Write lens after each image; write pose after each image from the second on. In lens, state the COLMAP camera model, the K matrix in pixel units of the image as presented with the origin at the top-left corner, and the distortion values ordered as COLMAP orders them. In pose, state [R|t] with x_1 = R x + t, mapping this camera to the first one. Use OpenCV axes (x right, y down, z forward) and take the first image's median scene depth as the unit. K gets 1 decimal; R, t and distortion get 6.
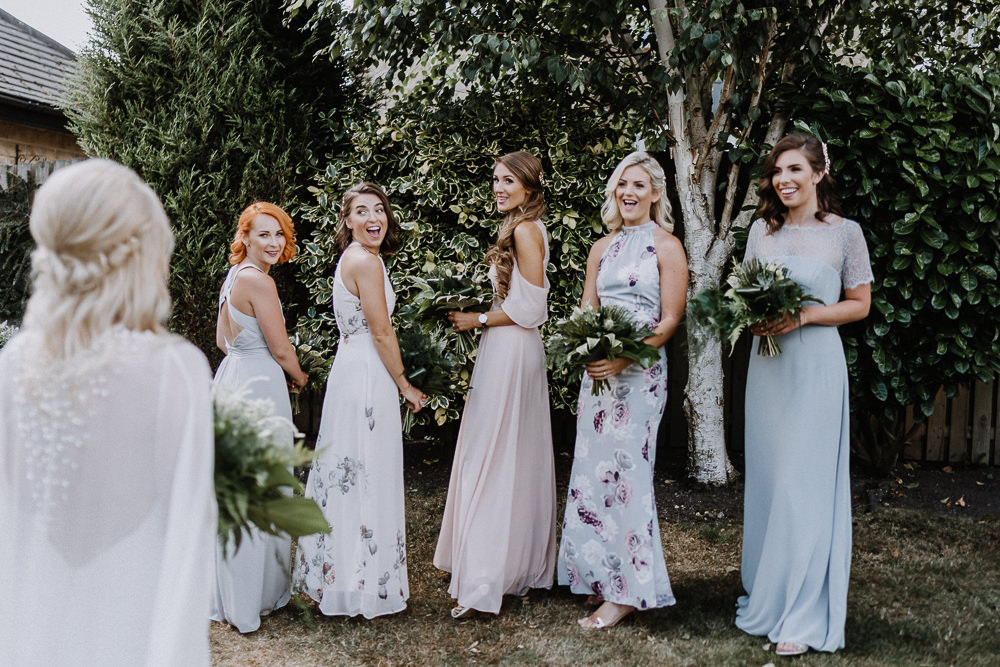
lens RADIAL K [[1100.2, 0, 539.9], [0, 1100.2, 307.1], [0, 0, 1]] dist [0.024013, 0.007151]
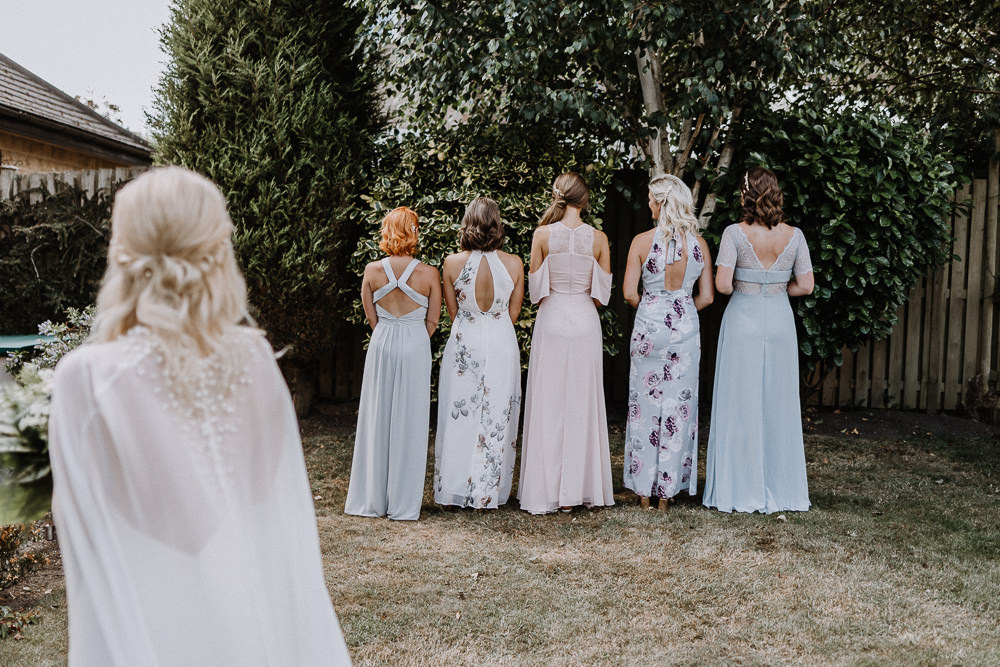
lens RADIAL K [[1100.2, 0, 539.9], [0, 1100.2, 307.1], [0, 0, 1]] dist [0.024013, 0.007151]
pose [[0.985779, -0.008688, 0.167823, -0.236803], [0.008569, 0.999962, 0.001436, 0.018635], [-0.167829, 0.000022, 0.985816, -0.283190]]
